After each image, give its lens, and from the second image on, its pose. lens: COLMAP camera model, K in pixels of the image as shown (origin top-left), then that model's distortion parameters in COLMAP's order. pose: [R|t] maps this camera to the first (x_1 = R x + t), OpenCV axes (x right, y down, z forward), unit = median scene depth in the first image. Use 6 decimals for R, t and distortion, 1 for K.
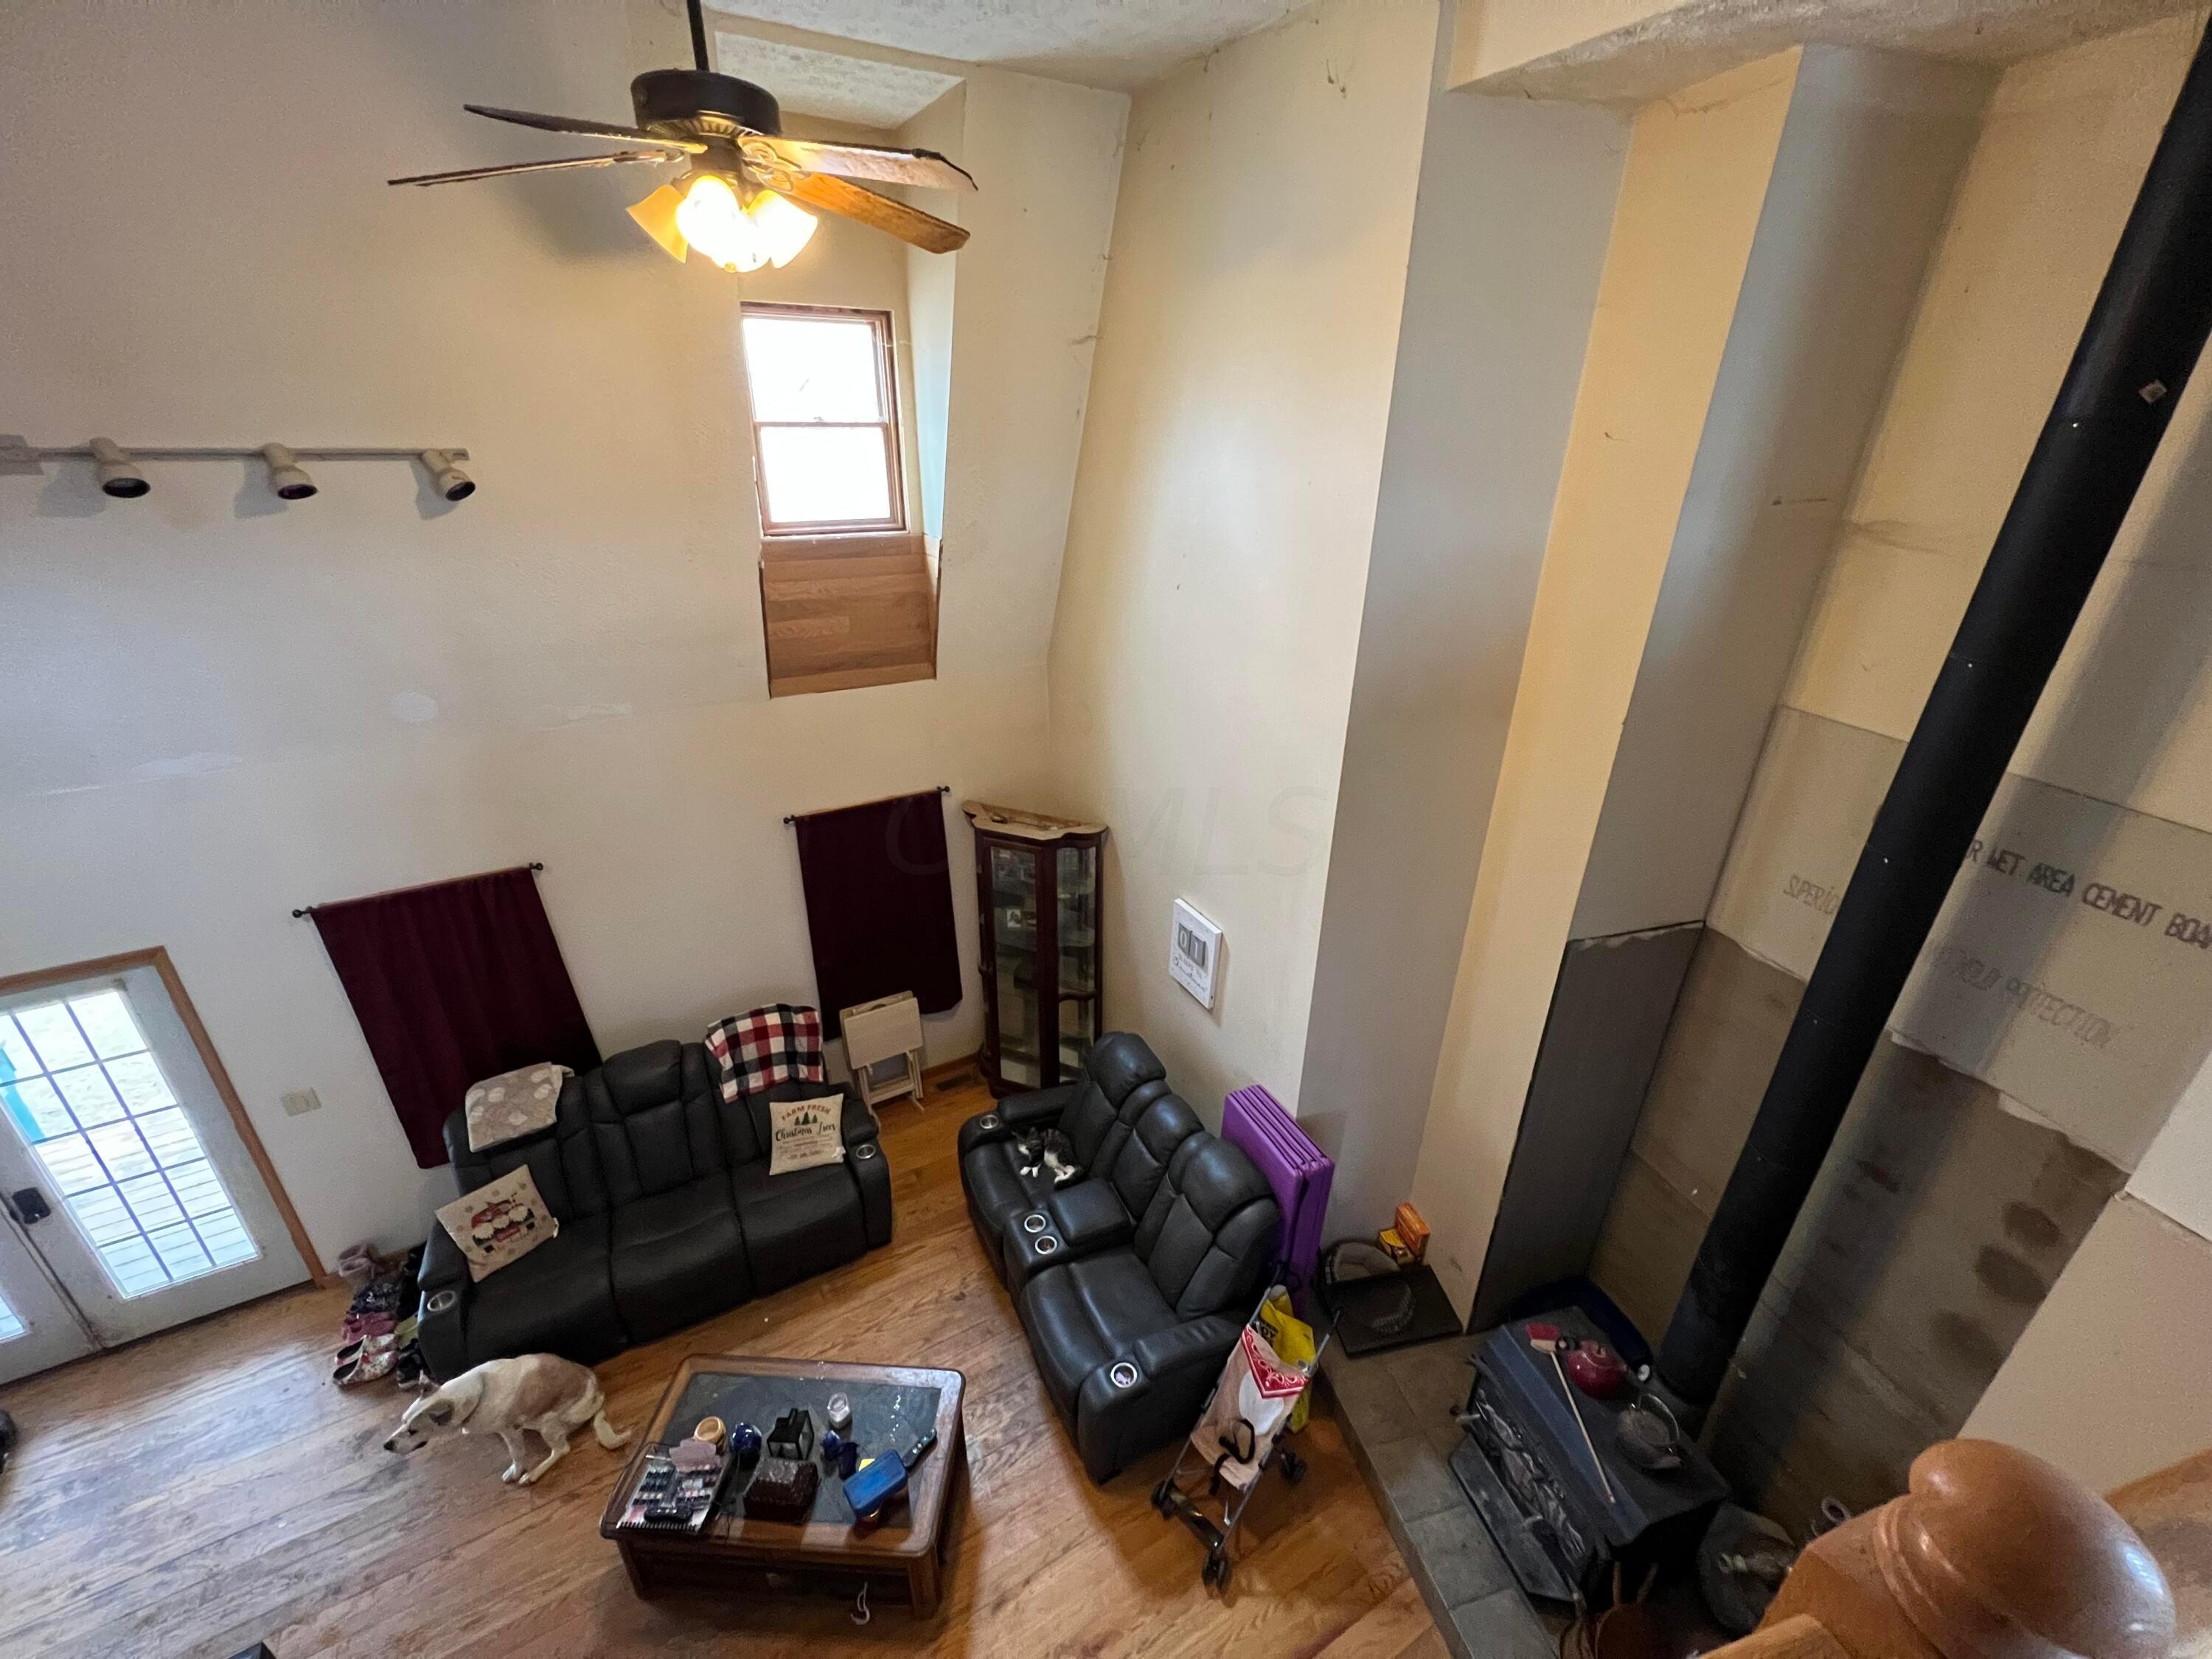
lens RADIAL K [[886.9, 0, 1106.0], [0, 886.9, 829.5], [0, 0, 1]] dist [-0.001118, 0.000289]
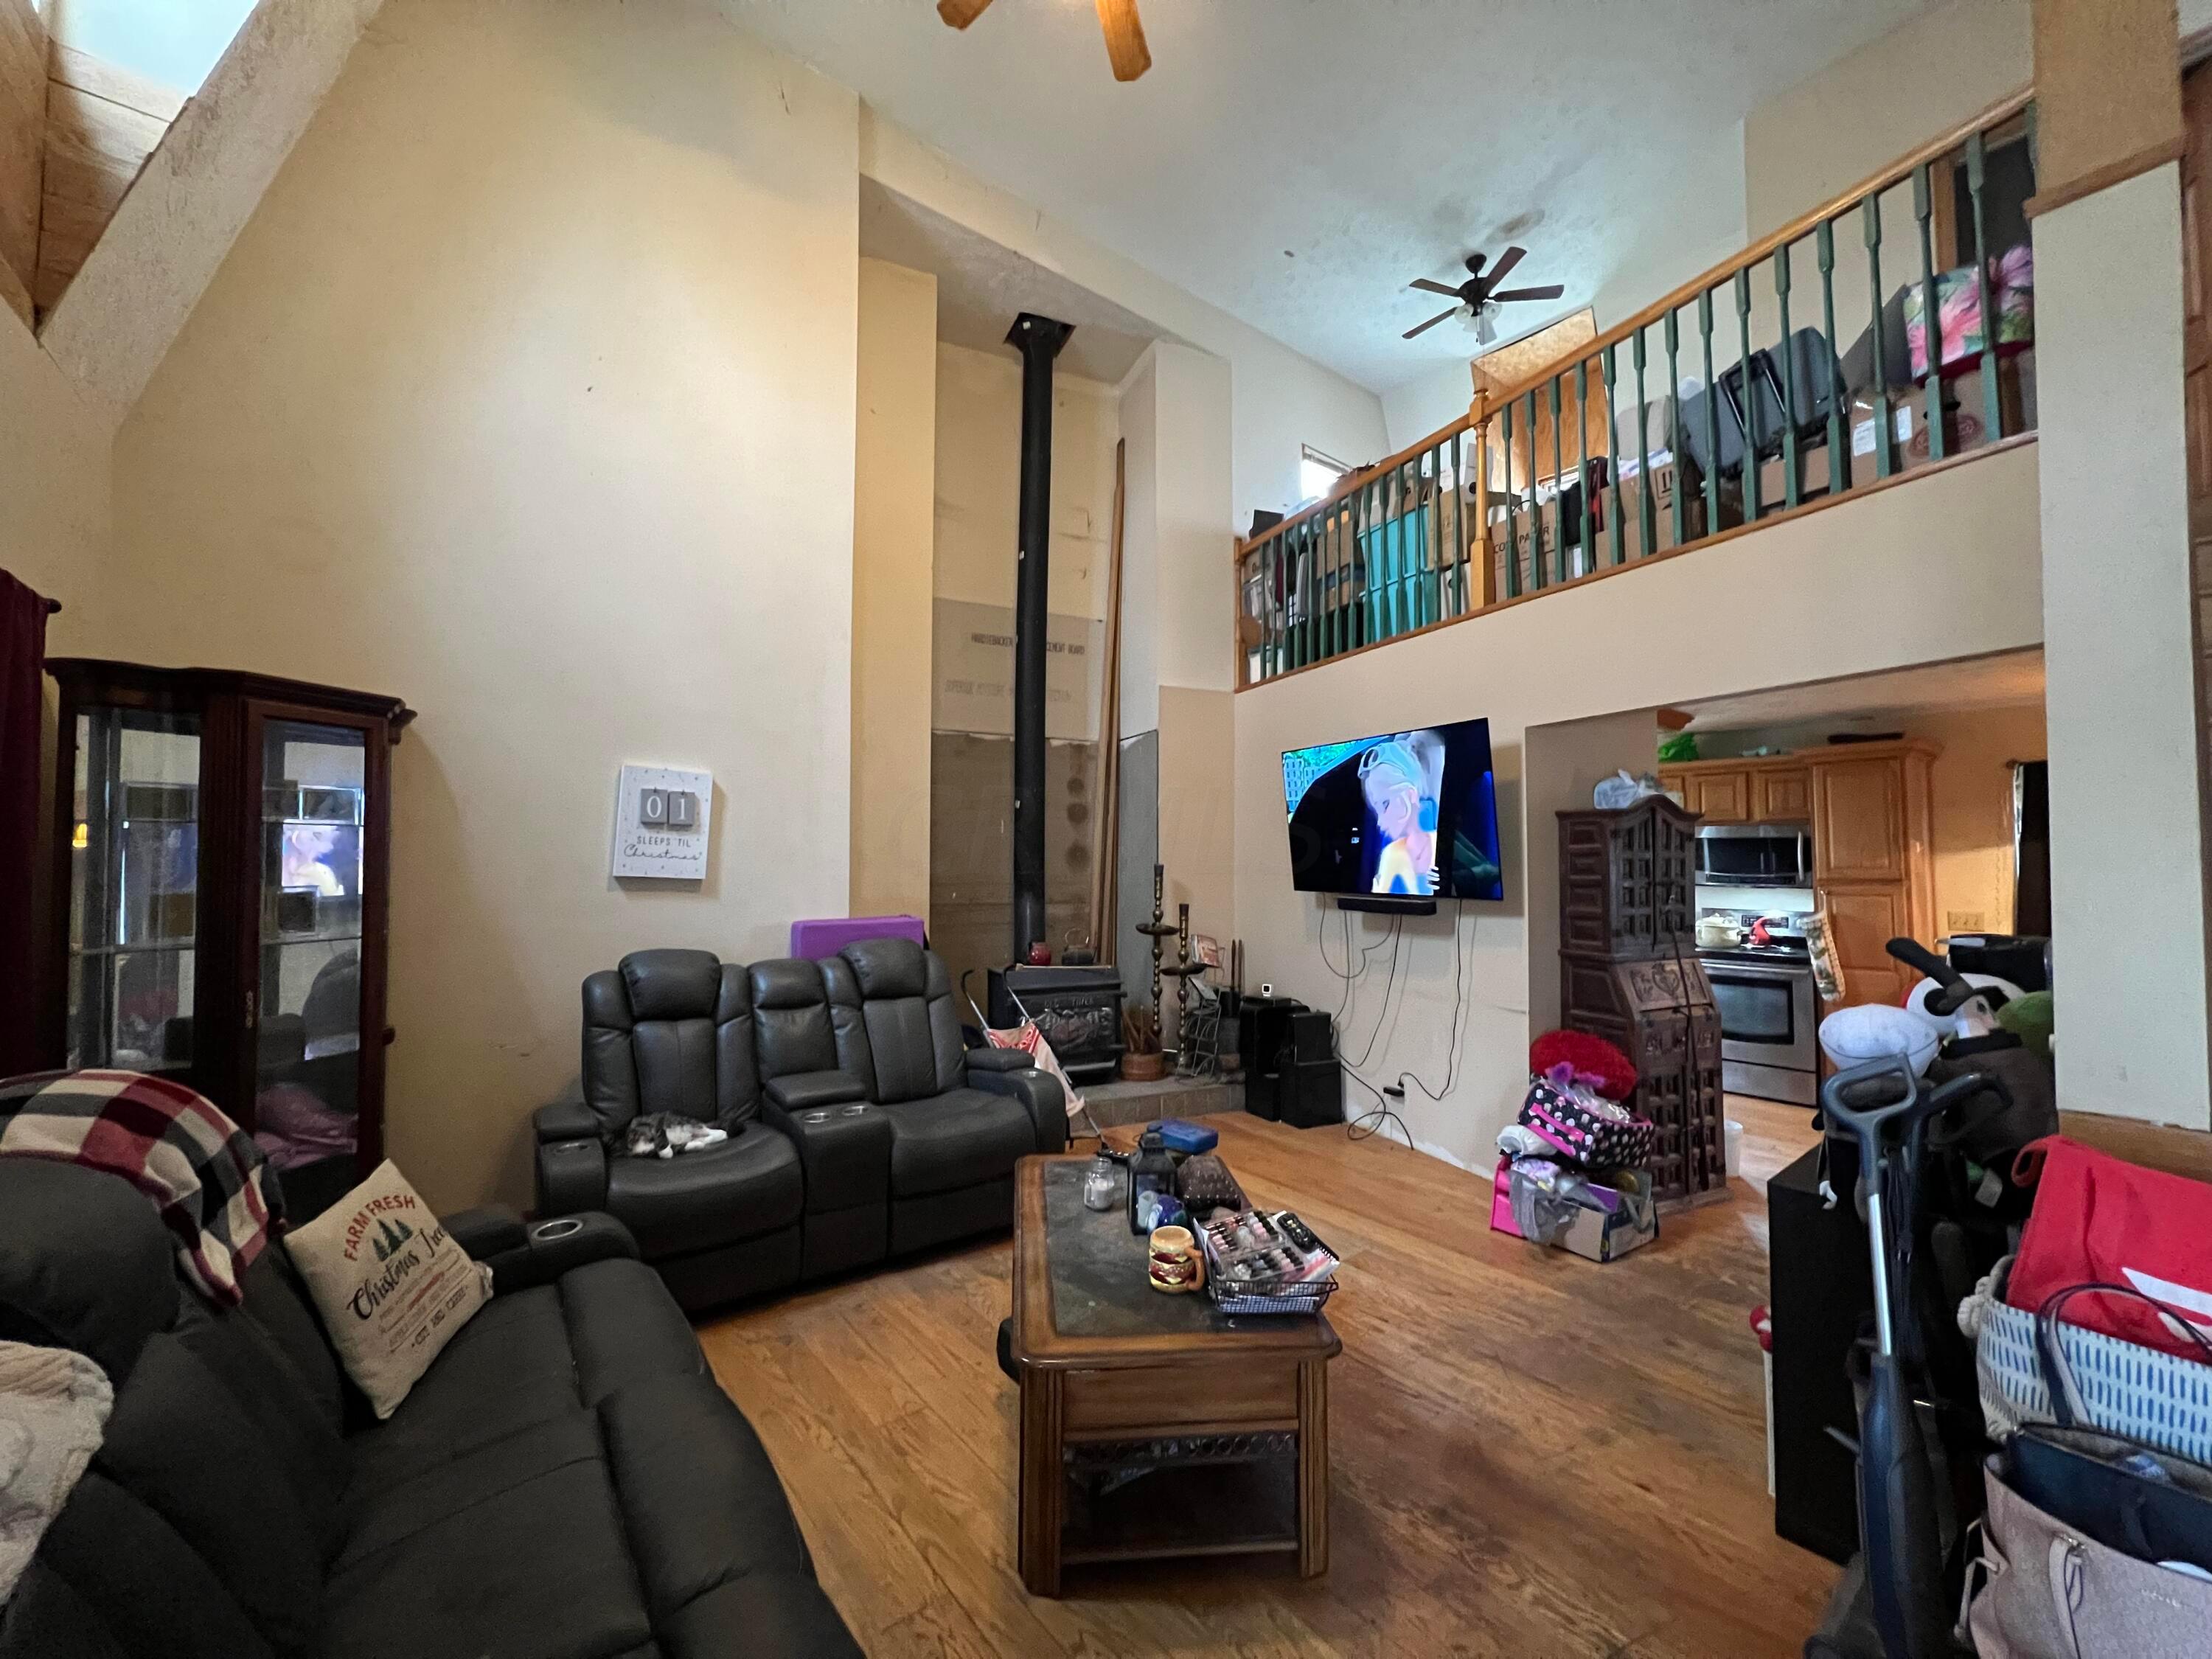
lens RADIAL K [[886.9, 0, 1106.0], [0, 886.9, 829.5], [0, 0, 1]] dist [-0.001118, 0.000289]
pose [[-0.152275, 0.029134, 0.987909, -1.065834], [0.407277, 0.912600, 0.035864, 0.385509], [-0.900521, 0.407813, -0.150832, 1.030230]]
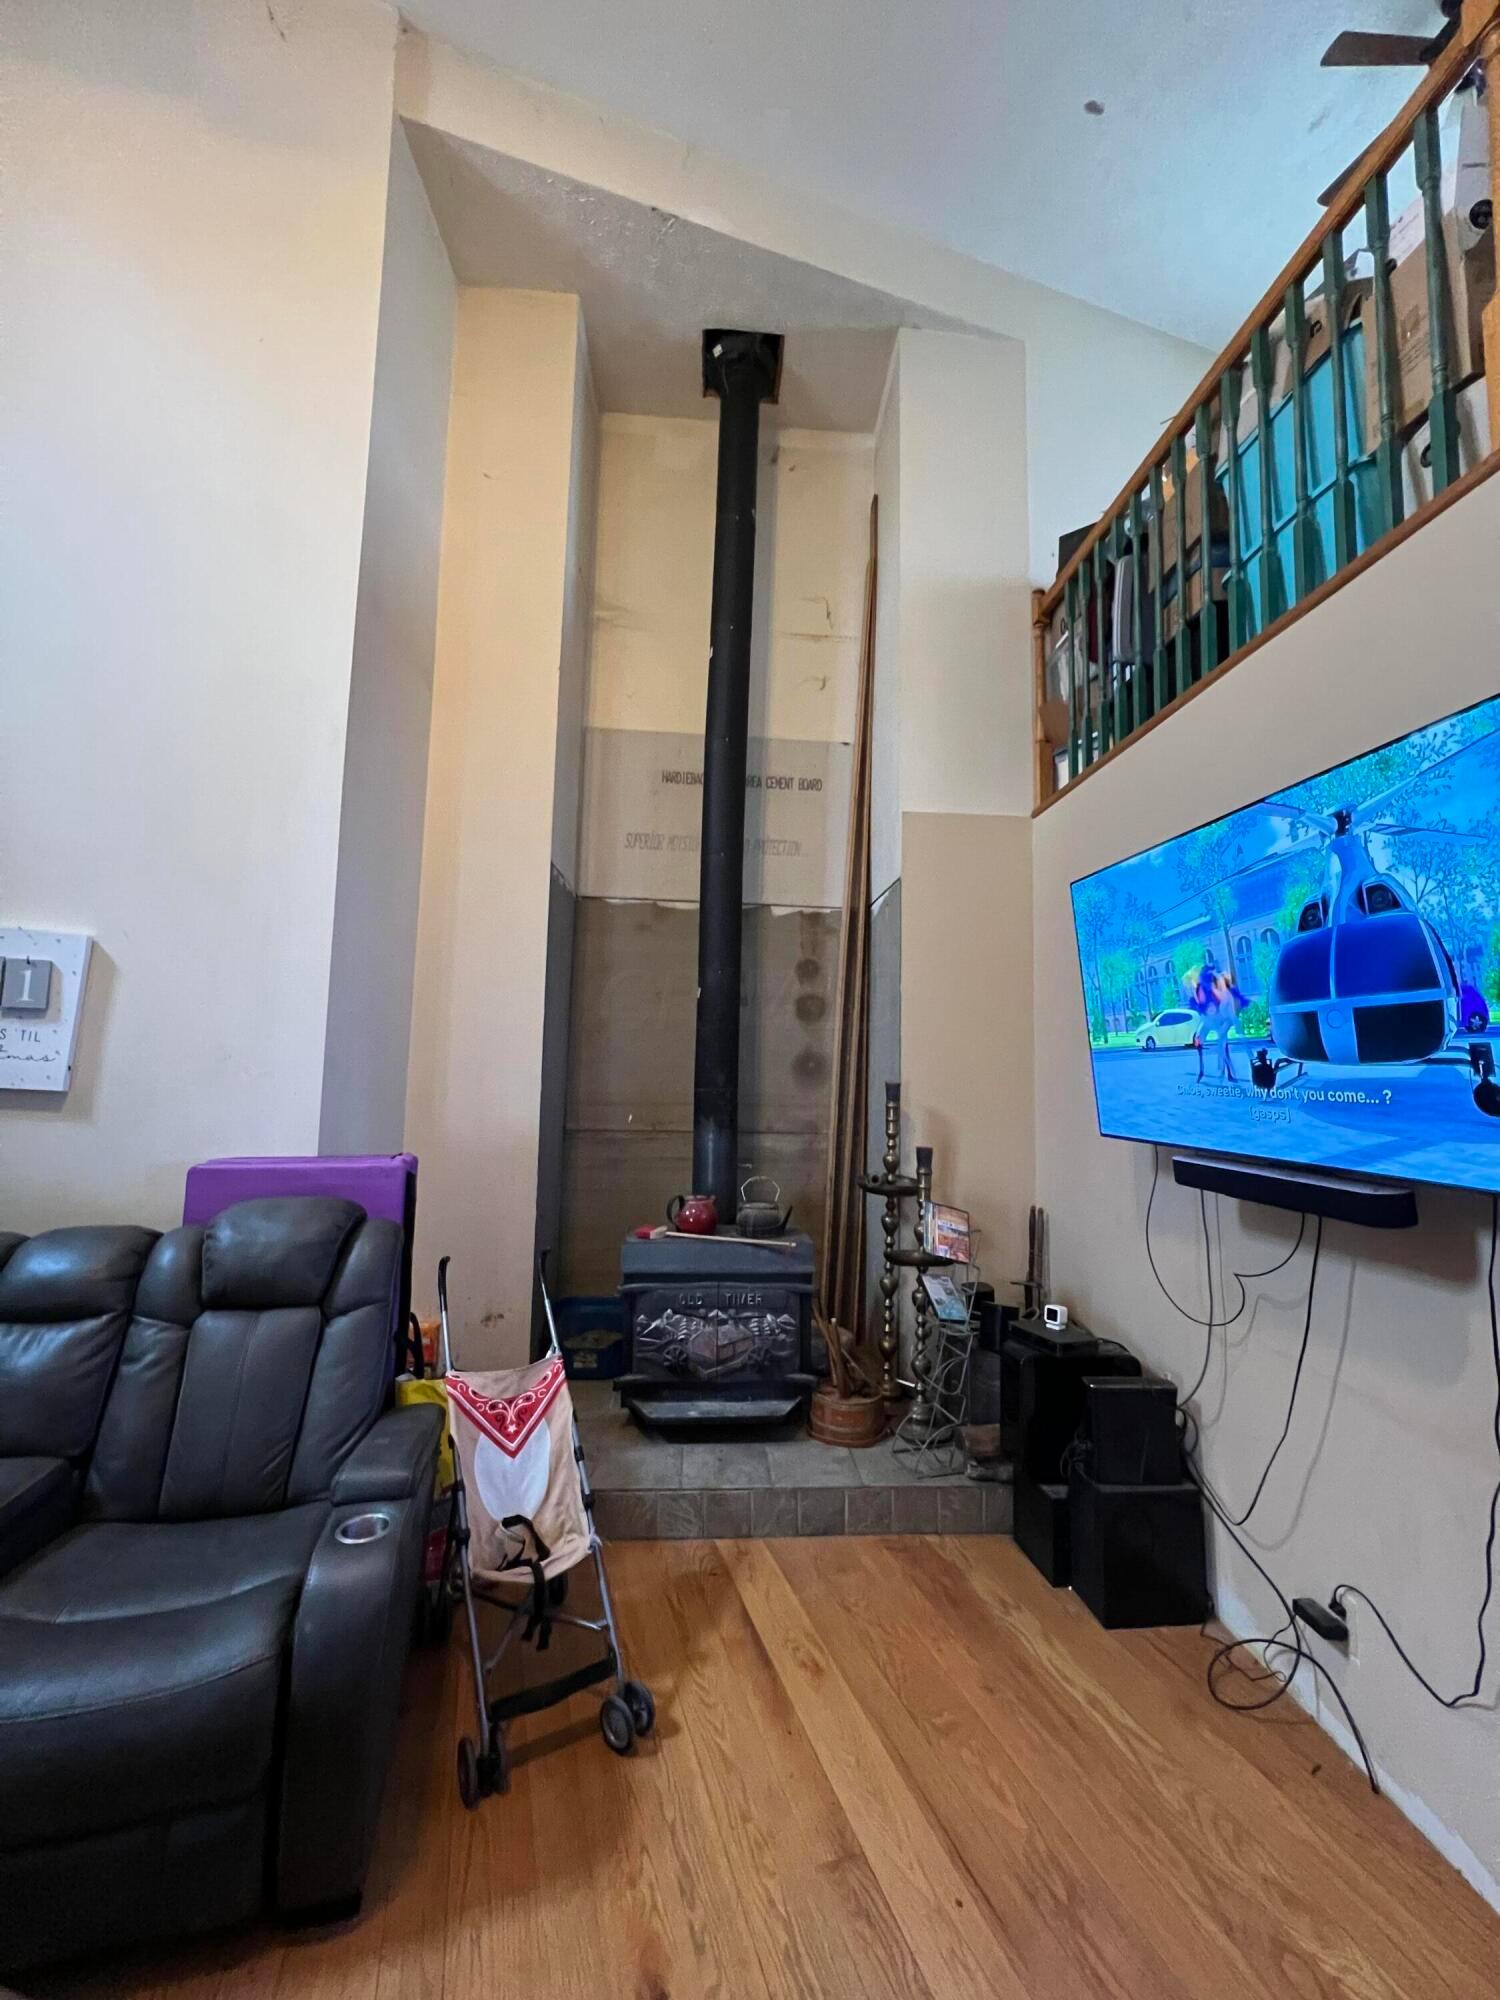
lens RADIAL K [[799.9, 0, 752.0], [0, 799.9, 994.0], [0, 0, 1]] dist [0.000377, -0.000037]
pose [[0.200186, 0.089506, 0.975661, -0.407375], [0.388112, 0.907110, -0.162850, 0.541835], [-0.899608, 0.411265, 0.146852, 0.678984]]
